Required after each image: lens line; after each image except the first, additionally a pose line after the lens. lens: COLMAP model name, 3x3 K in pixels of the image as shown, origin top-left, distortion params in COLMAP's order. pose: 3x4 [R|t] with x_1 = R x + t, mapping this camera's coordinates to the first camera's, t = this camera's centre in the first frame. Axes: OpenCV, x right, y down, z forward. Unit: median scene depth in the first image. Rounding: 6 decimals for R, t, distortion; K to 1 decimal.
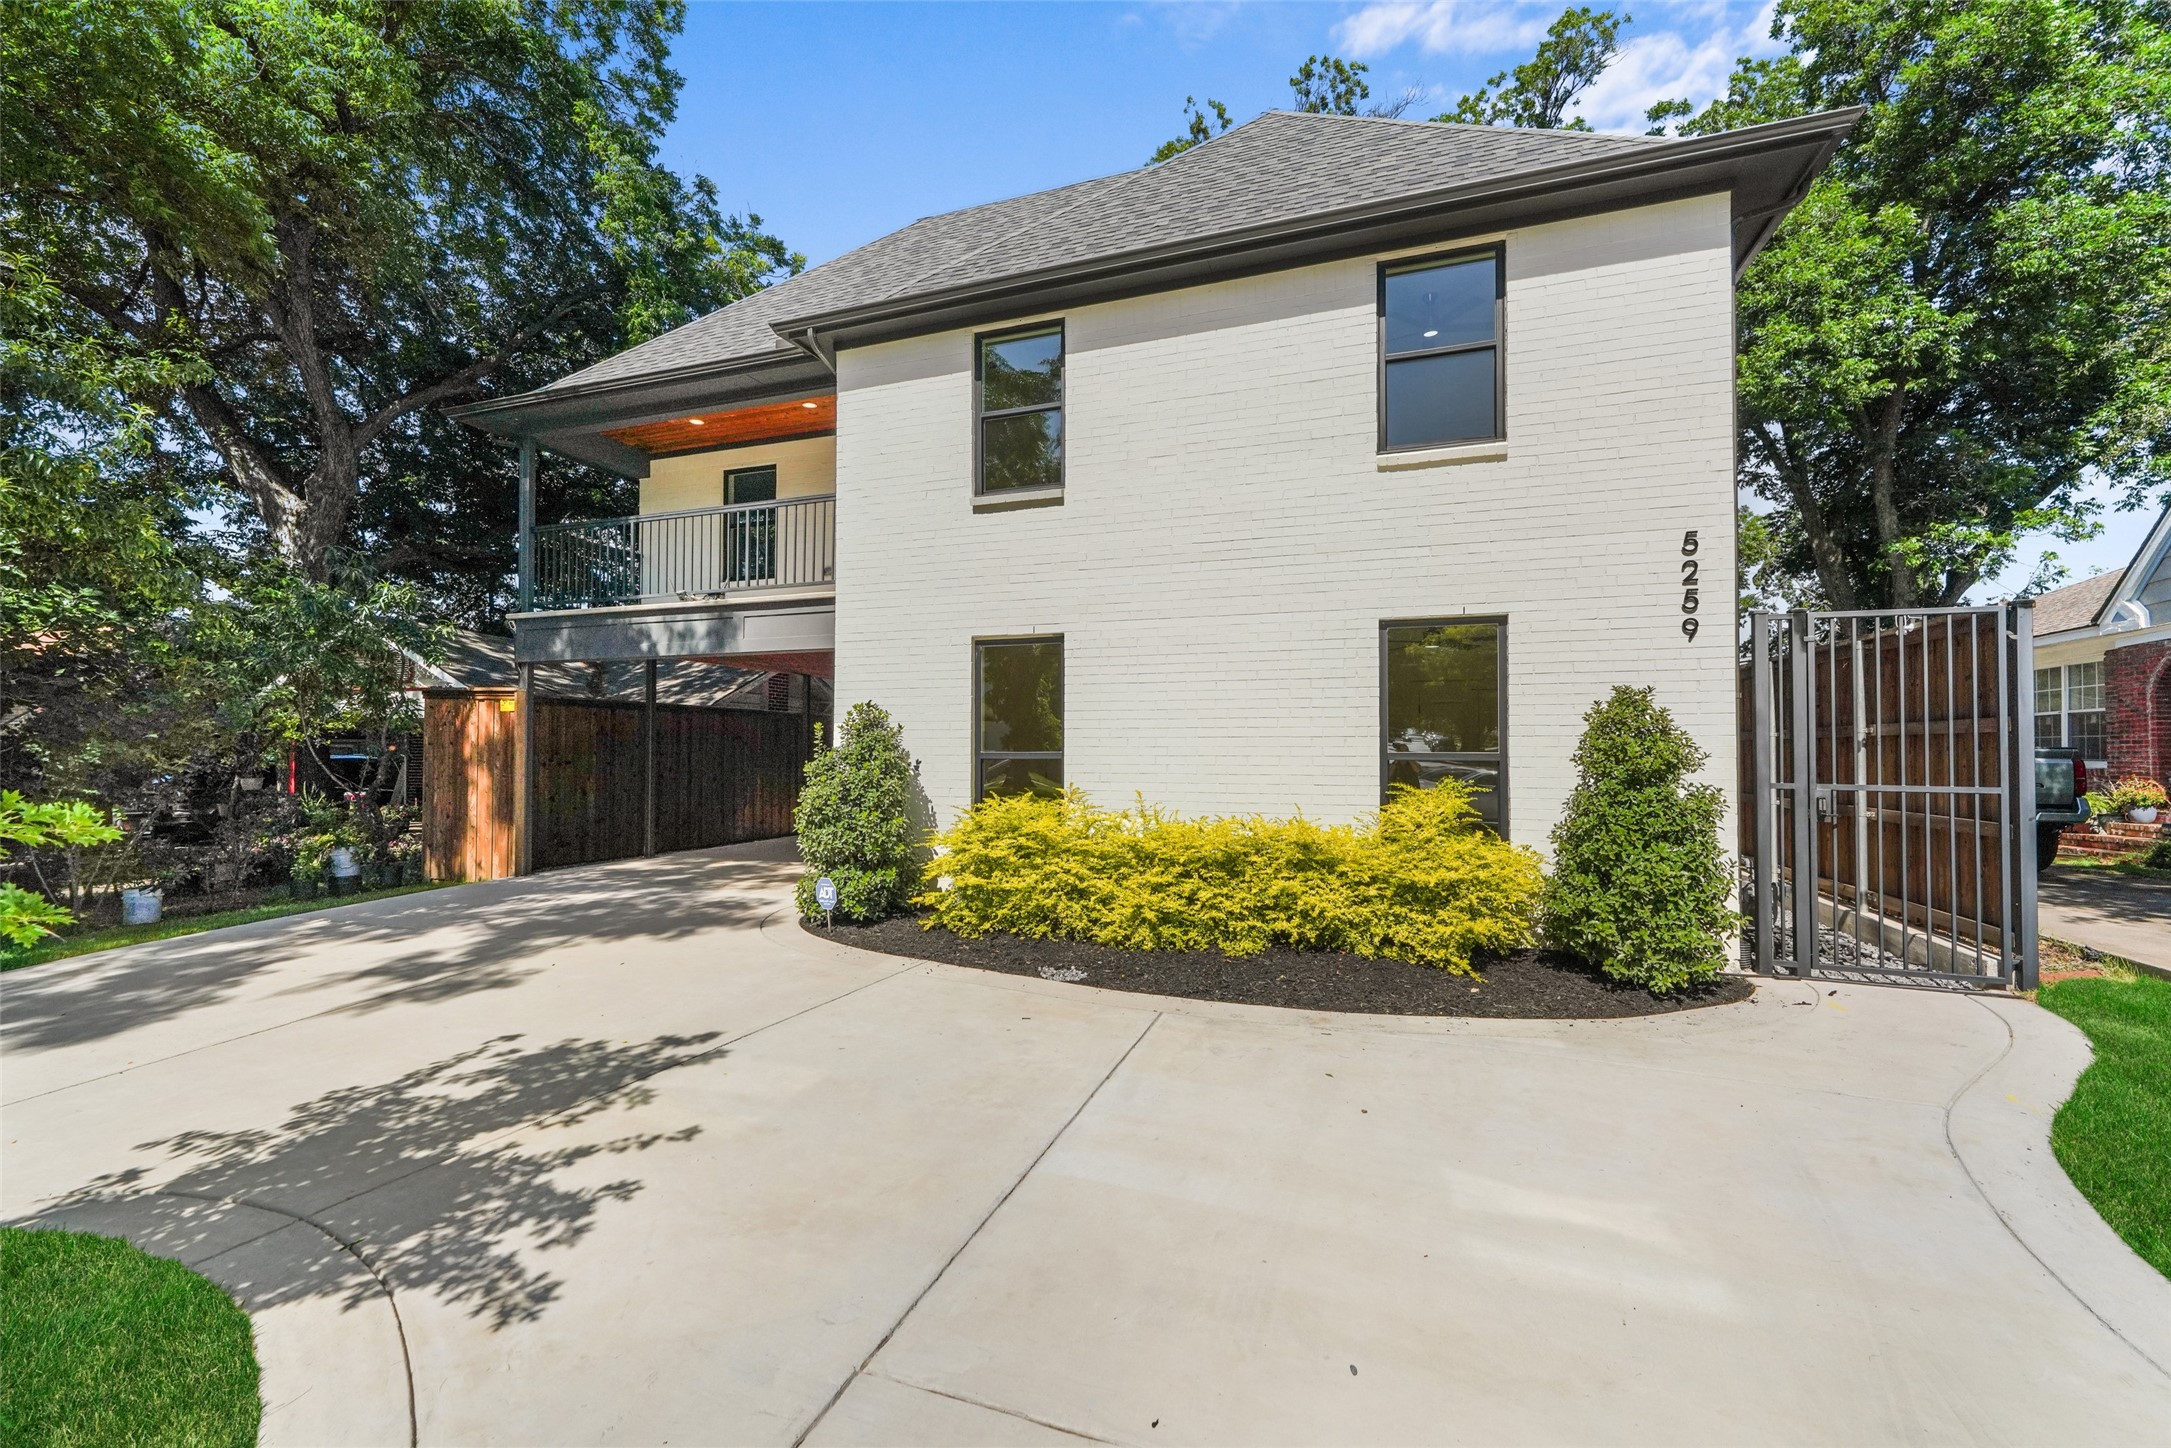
lens RADIAL K [[912.4, 0, 1089.6], [0, 912.4, 737.3], [0, 0, 1]] dist [0.000067, 0.000685]
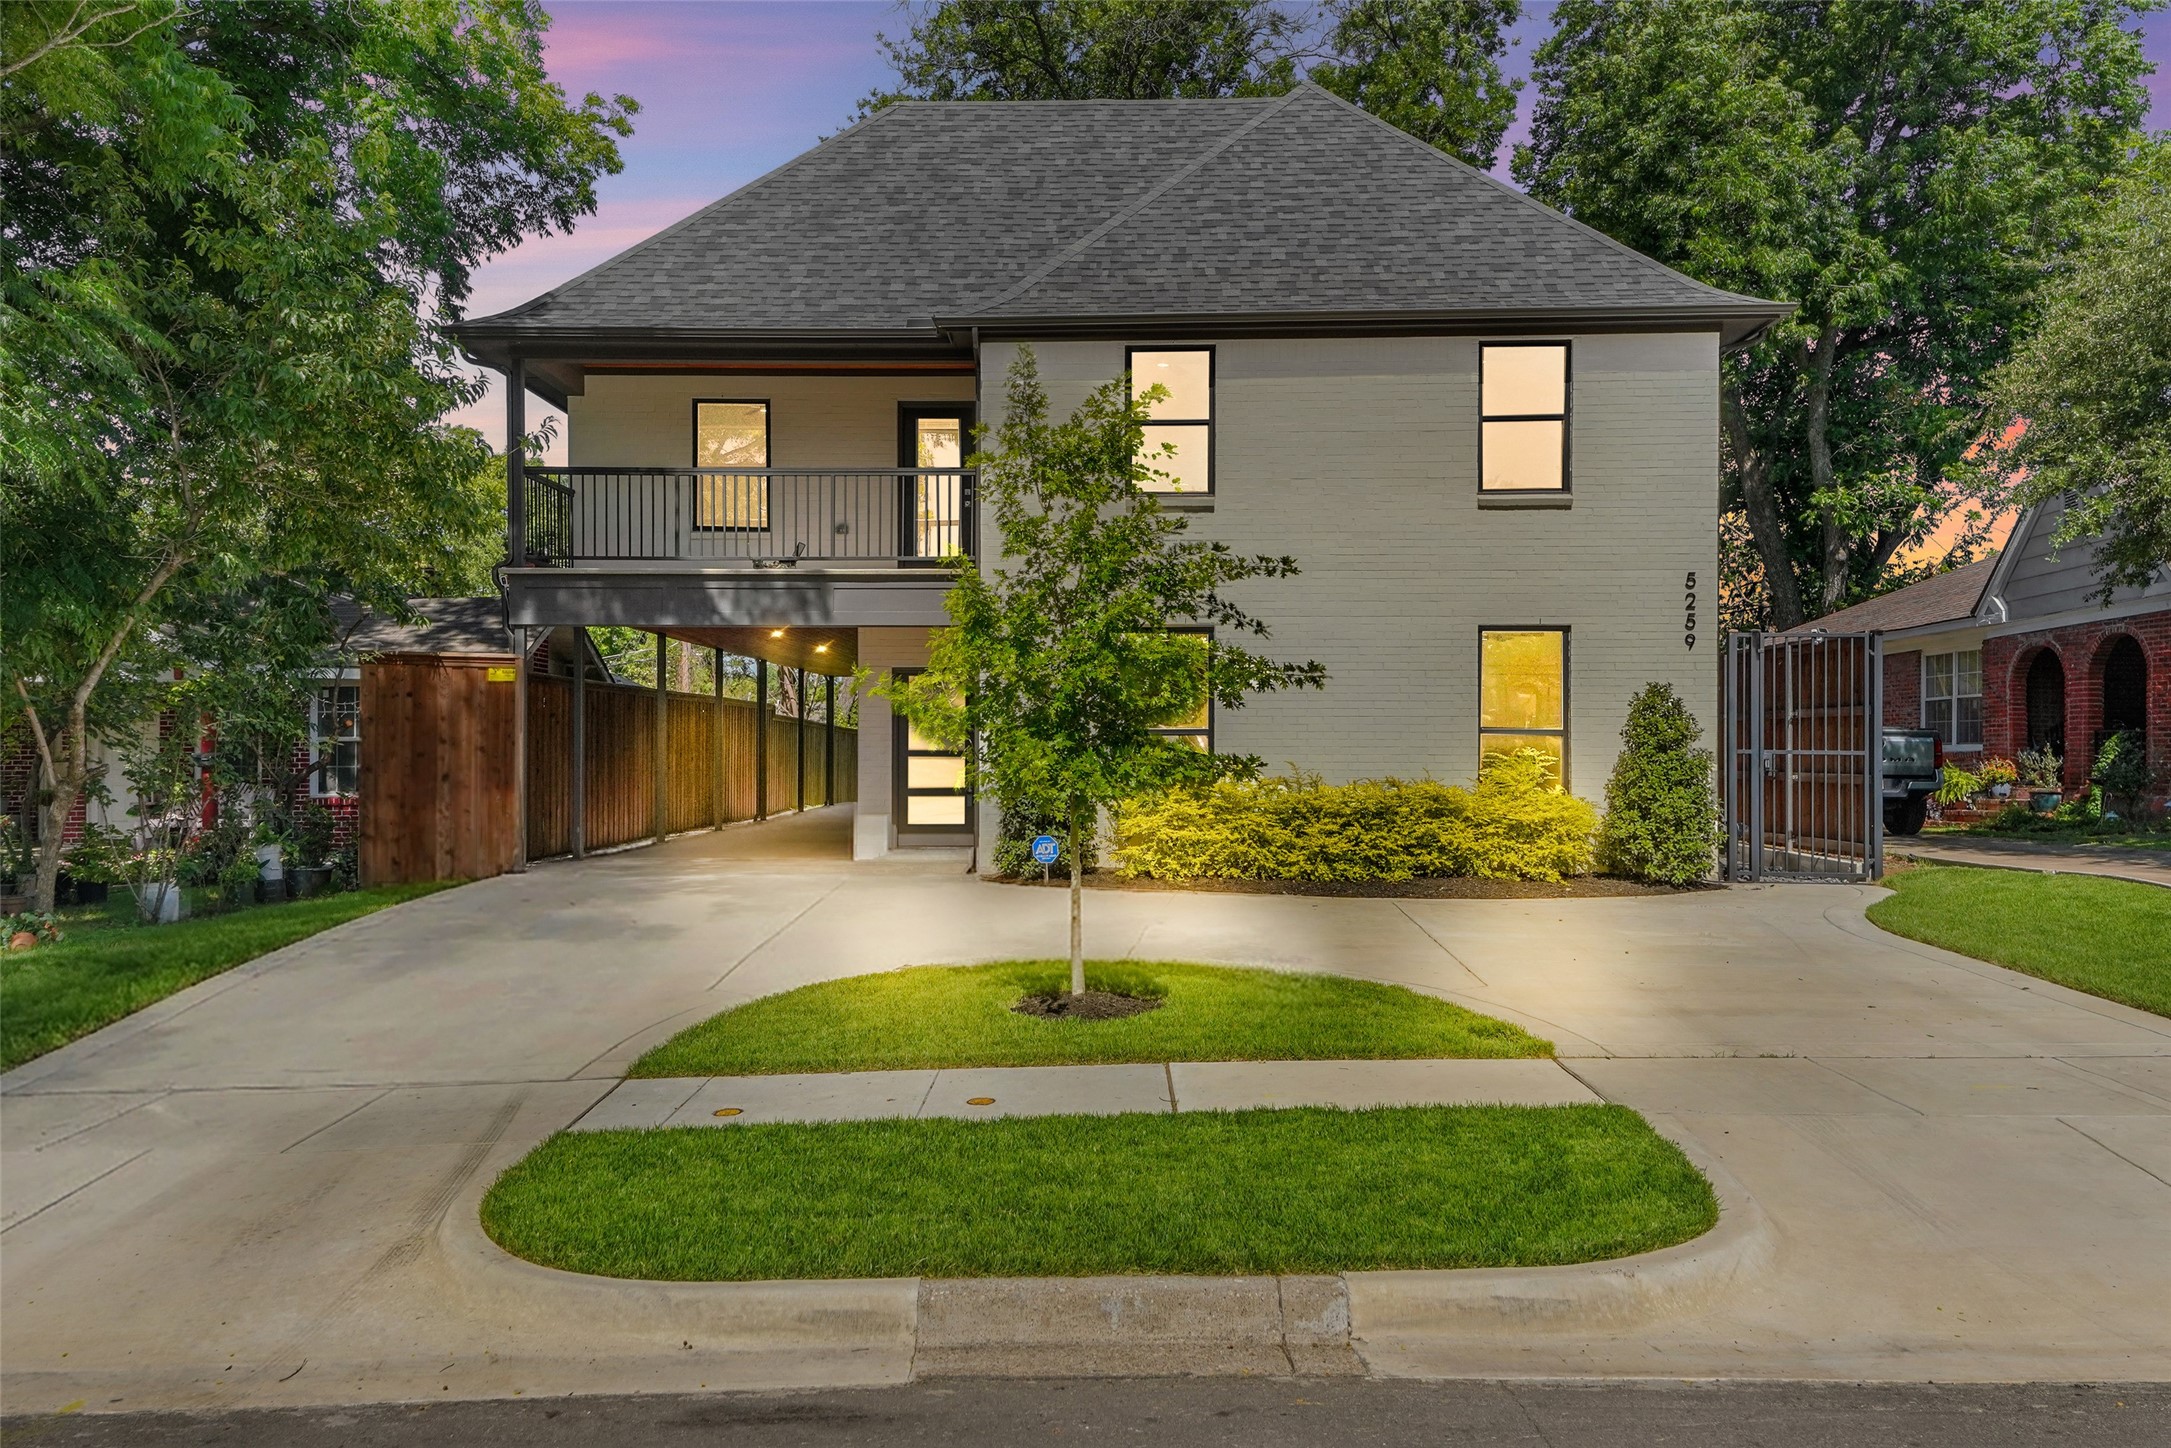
lens RADIAL K [[1755.8, 0, 1087.6], [0, 1755.8, 753.0], [0, 0, 1]] dist [0.062094, -0.009525]
pose [[0.947632, -0.001251, 0.319363, -1.062045], [-0.004676, 0.999831, 0.017791, 0.009838], [-0.319331, -0.018353, 0.947465, -1.255135]]
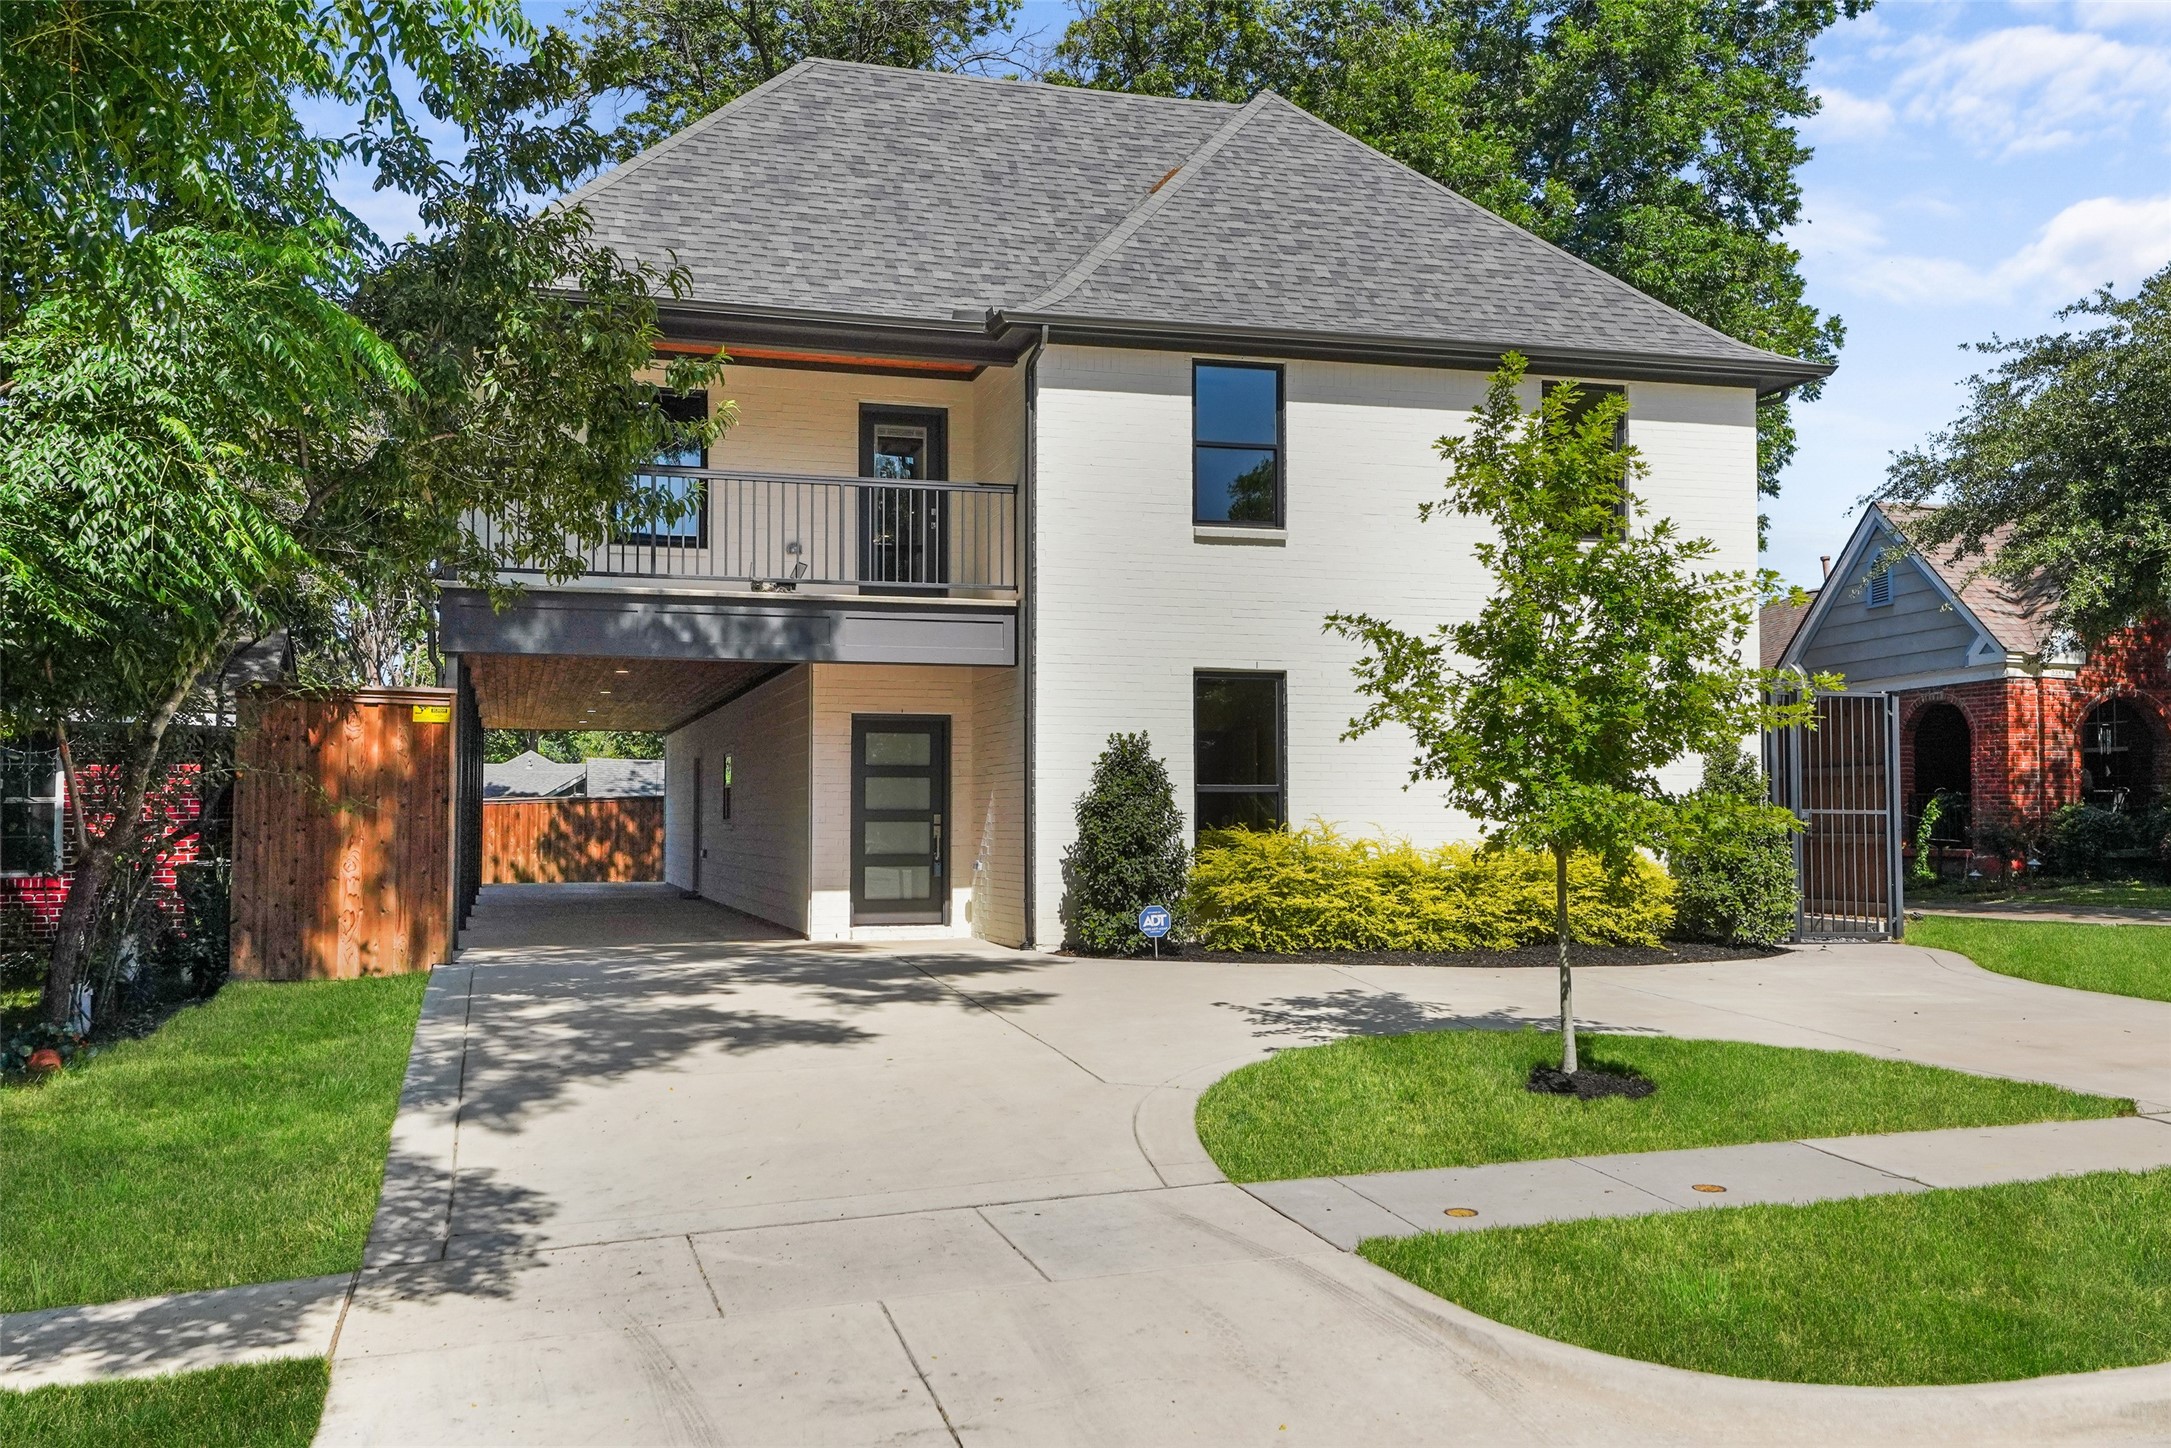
lens RADIAL K [[1997.7, 0, 1085.5], [0, 1997.7, 724.0], [0, 0, 1]] dist [0.049487, 0.003482]
pose [[0.799697, 0.027611, 0.599768, -1.886471], [-0.007786, 0.999335, -0.035625, 0.035464], [-0.600353, 0.023819, 0.799380, -0.811547]]
